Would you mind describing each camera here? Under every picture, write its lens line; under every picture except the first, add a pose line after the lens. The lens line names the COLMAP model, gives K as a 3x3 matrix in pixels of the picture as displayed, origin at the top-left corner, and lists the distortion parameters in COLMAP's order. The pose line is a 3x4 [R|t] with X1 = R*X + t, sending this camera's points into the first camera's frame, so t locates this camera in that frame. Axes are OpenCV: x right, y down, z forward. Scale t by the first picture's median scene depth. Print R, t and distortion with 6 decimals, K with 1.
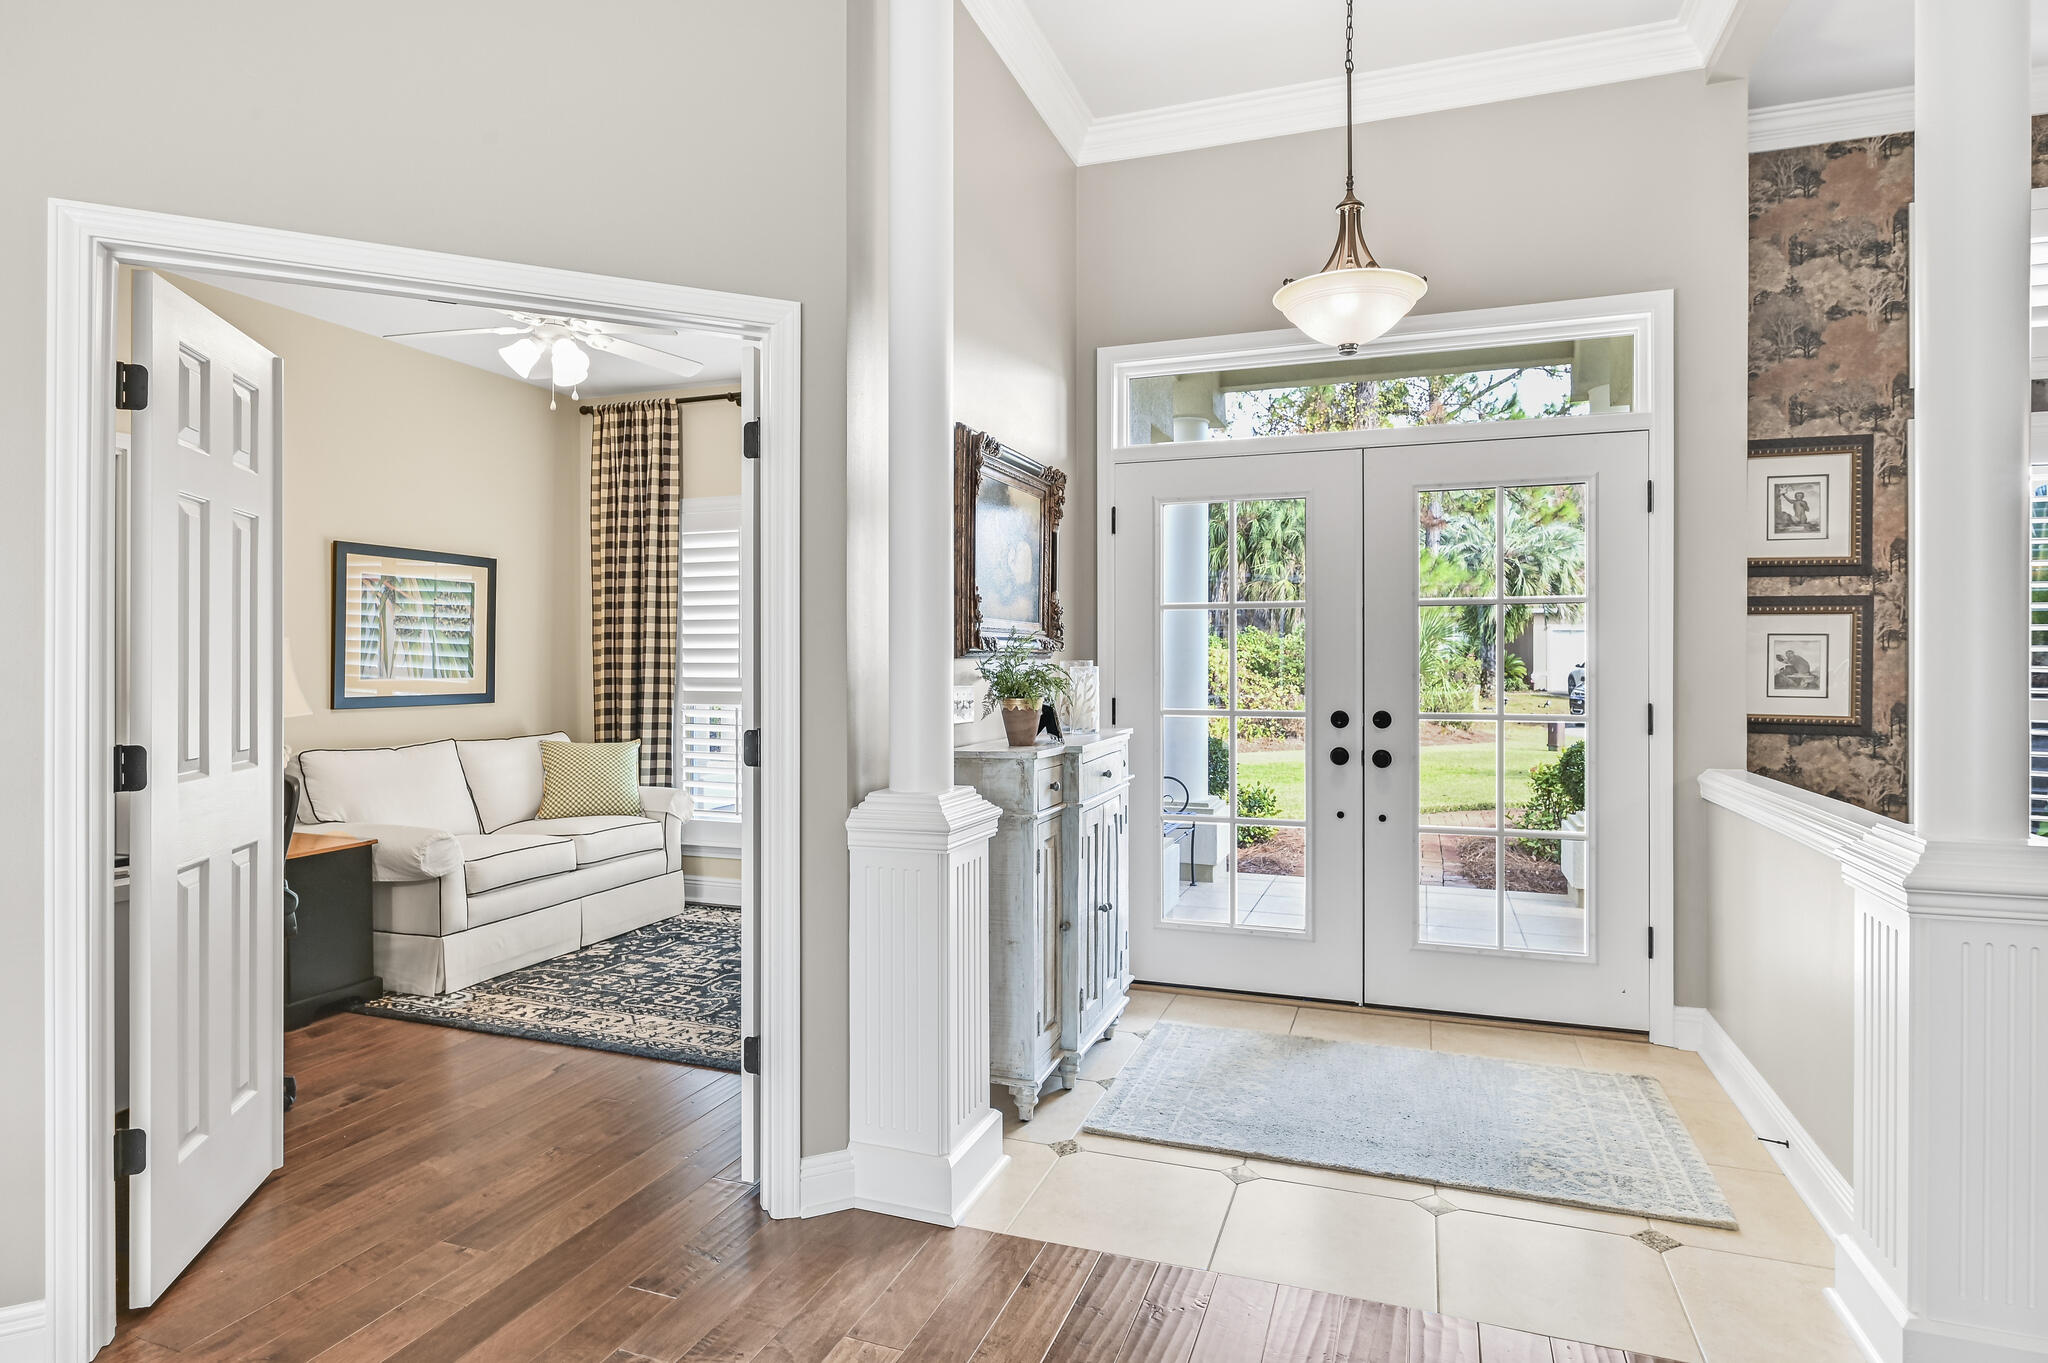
lens RADIAL K [[1083.8, 0, 1026.0], [0, 1083.8, 661.1], [0, 0, 1]] dist [-0.003632, 0.001688]
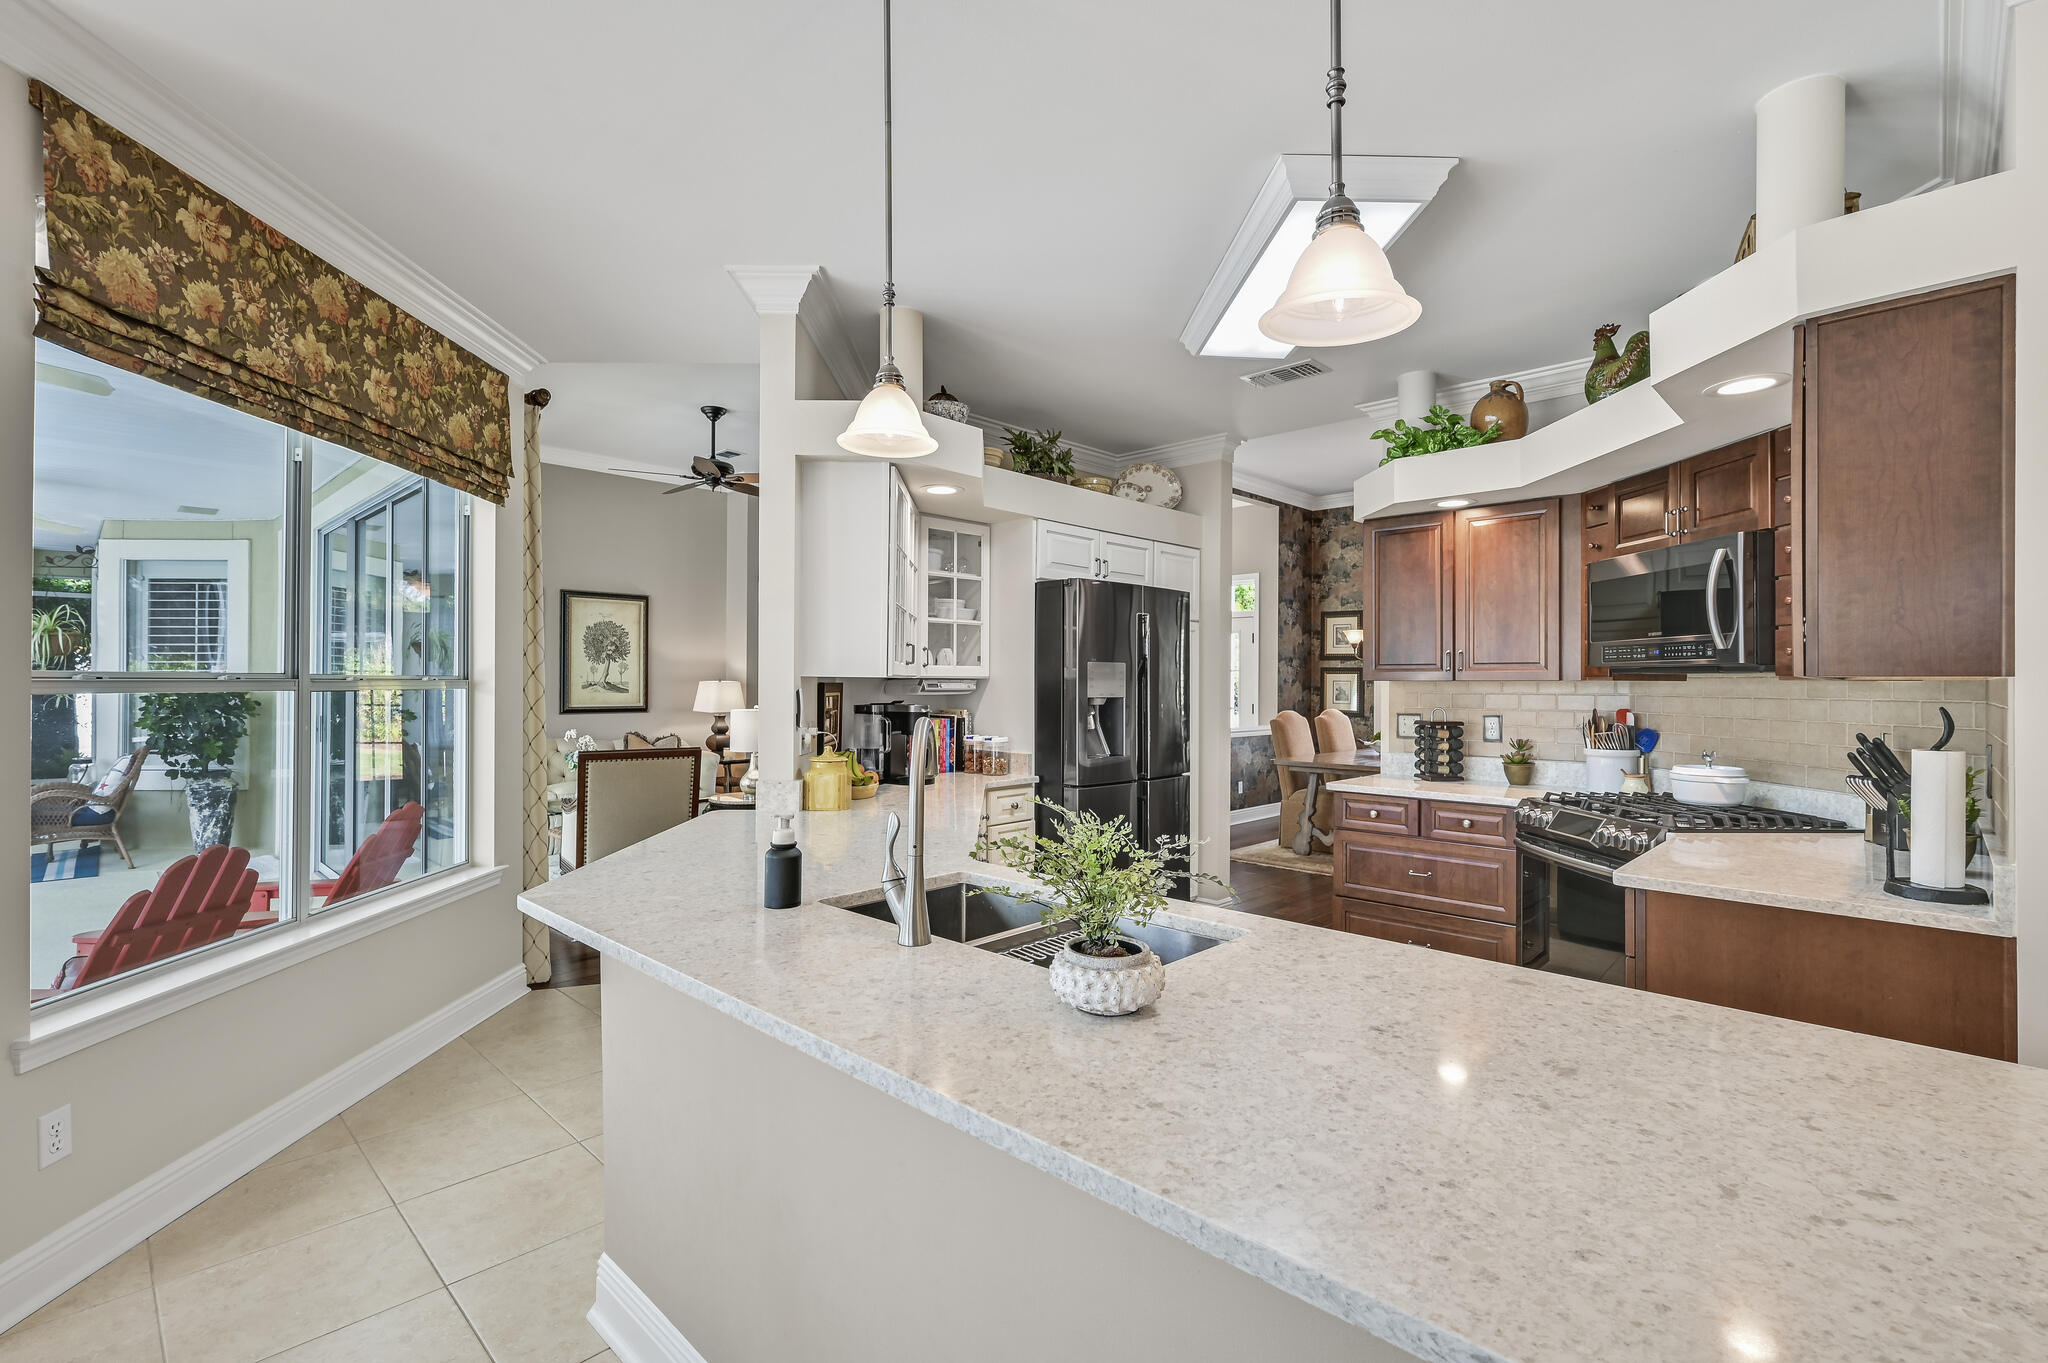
lens RADIAL K [[929.3, 0, 1030.8], [0, 929.3, 676.0], [0, 0, 1]] dist [0.000190, -0.000672]
pose [[0.913401, 0.001540, -0.407057, 0.930629], [-0.004229, 0.999975, -0.005705, -0.020294], [0.407038, 0.006932, 0.913385, -1.485055]]
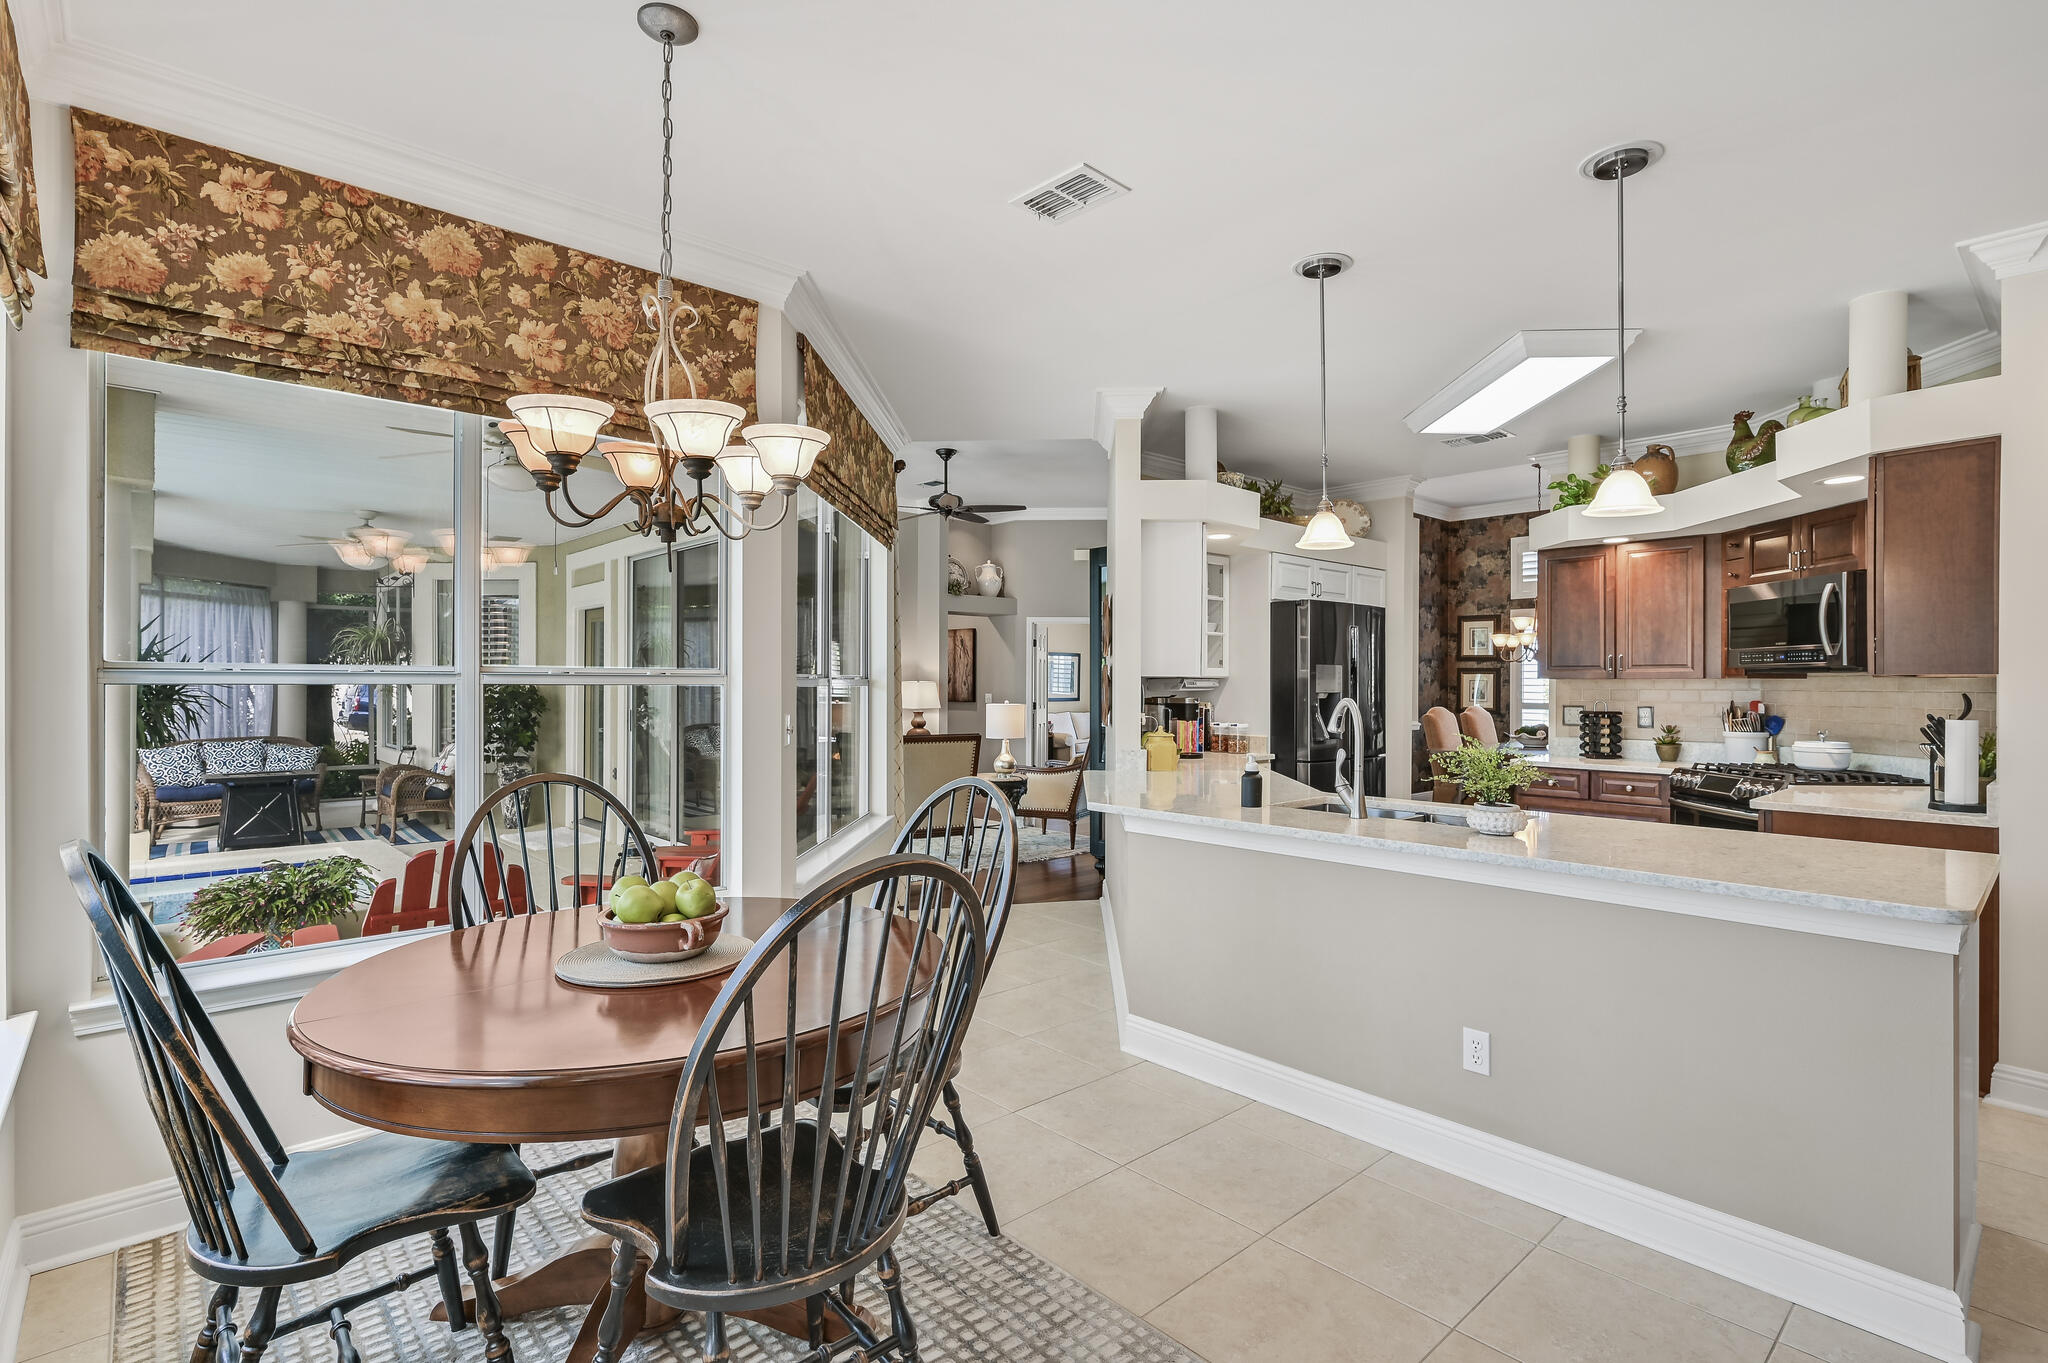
lens RADIAL K [[982.5, 0, 1023.6], [0, 982.5, 683.5], [0, 0, 1]] dist [0.000713, -0.001149]
pose [[0.882460, 0.002761, -0.470379, 0.858155], [-0.002546, 0.999996, 0.001094, -0.015974], [0.470381, 0.000232, 0.882464, -1.946416]]
